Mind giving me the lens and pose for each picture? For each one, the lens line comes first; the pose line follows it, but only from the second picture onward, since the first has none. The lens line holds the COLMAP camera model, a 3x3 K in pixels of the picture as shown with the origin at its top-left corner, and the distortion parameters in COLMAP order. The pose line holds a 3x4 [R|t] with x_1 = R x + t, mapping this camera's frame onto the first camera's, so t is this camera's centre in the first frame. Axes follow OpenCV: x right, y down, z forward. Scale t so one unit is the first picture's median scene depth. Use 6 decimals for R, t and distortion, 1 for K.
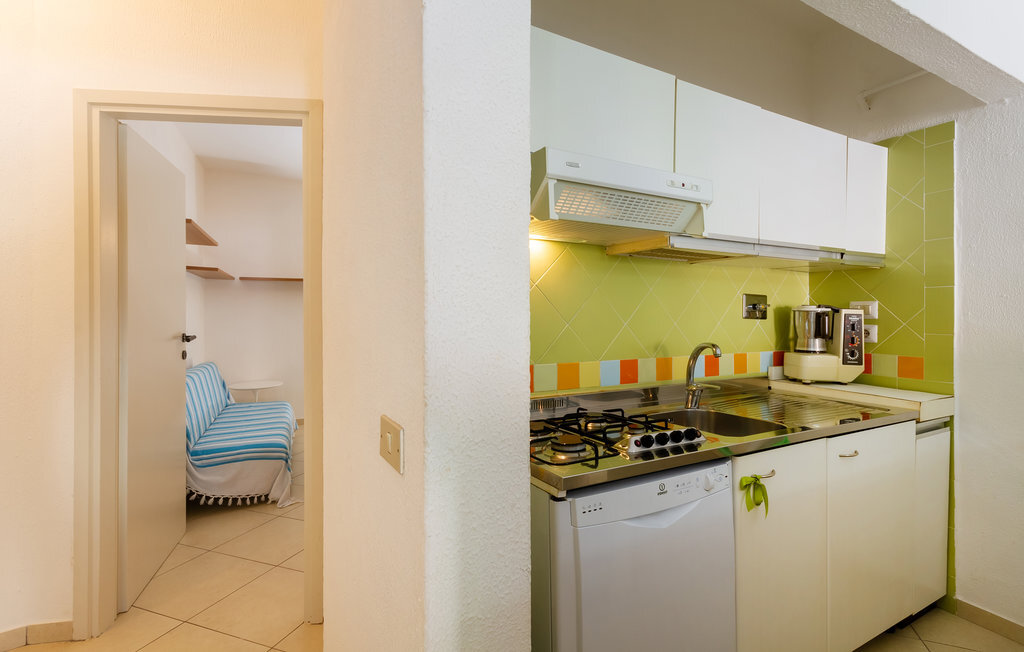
lens RADIAL K [[495.3, 0, 511.5], [0, 495.3, 306.4], [0, 0, 1]] dist [0.022749, 0.000109]
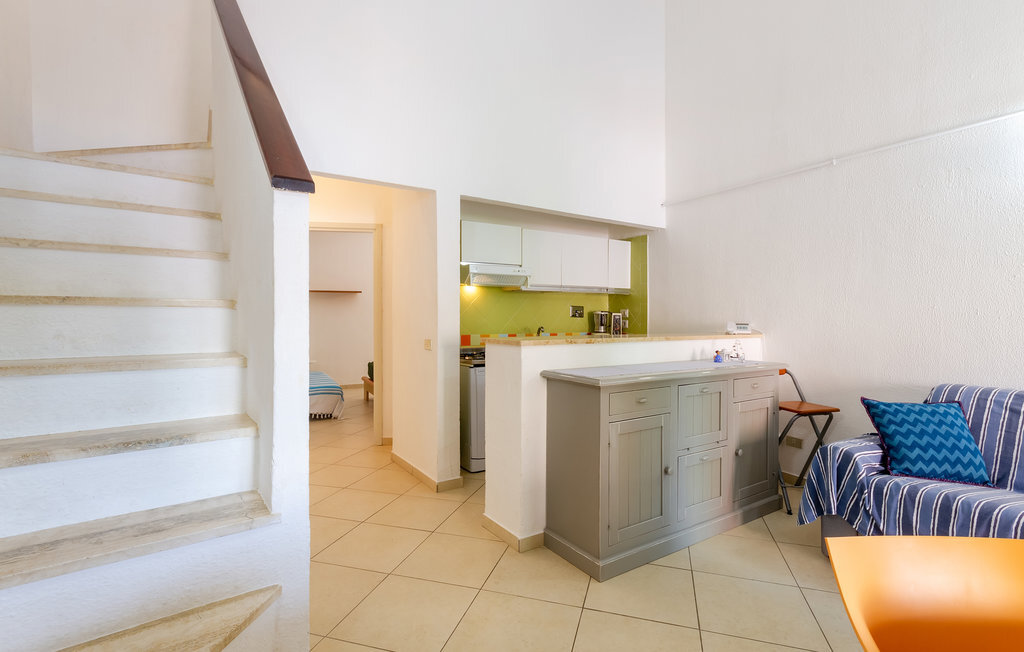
lens RADIAL K [[495.3, 0, 511.5], [0, 495.3, 306.4], [0, 0, 1]] dist [0.022749, 0.000109]
pose [[0.998013, 0.001977, 0.062983, 0.073142], [-0.001739, 0.999991, -0.003835, -0.014219], [-0.062990, 0.003718, 0.998007, -1.178234]]
